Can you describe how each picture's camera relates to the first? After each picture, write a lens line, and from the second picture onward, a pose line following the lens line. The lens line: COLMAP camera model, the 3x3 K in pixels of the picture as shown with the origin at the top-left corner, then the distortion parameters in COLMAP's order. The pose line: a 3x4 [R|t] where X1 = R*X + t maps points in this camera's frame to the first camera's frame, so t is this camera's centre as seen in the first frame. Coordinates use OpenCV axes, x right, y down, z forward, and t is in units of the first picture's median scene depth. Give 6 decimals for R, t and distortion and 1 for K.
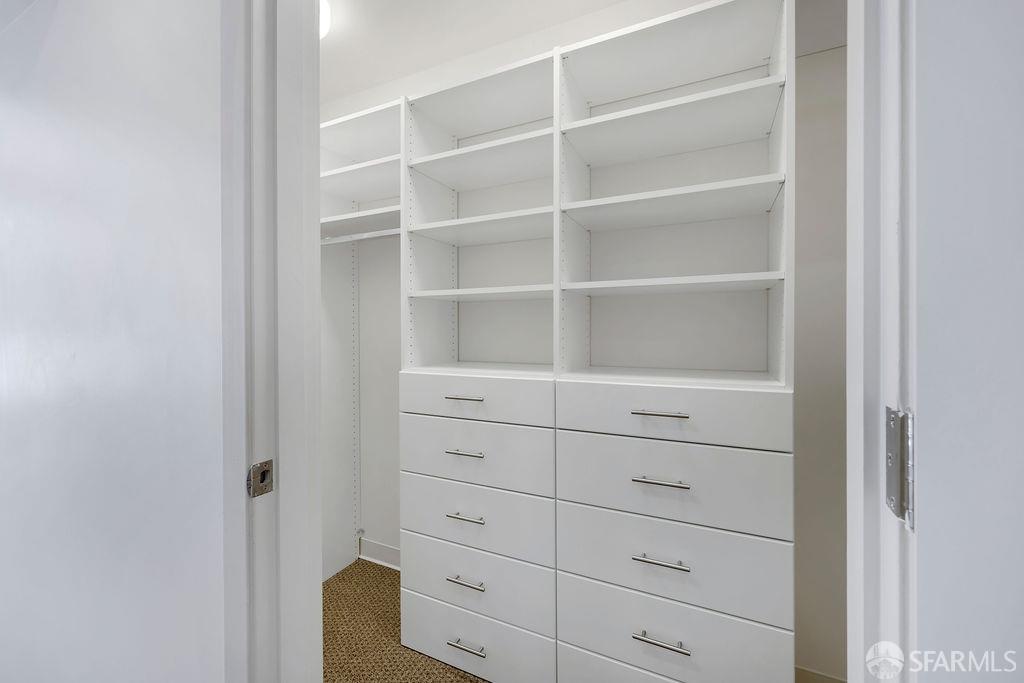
lens RADIAL K [[411.6, 0, 510.4], [0, 411.6, 333.7], [0, 0, 1]] dist [-0.001575, -0.000010]
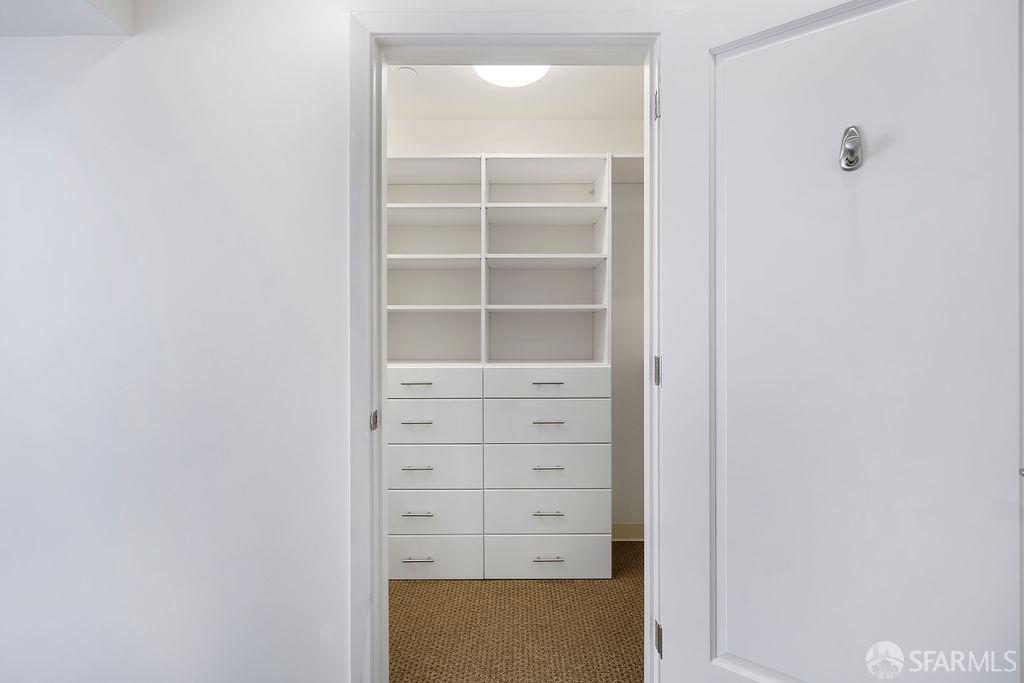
lens RADIAL K [[410.0, 0, 517.2], [0, 410.0, 339.0], [0, 0, 1]] dist [-0.000837, 0.000066]
pose [[0.895785, -0.000240, 0.444487, -0.516285], [0.001976, 0.999992, -0.003442, 0.013720], [-0.444483, 0.003962, 0.895779, -0.491199]]
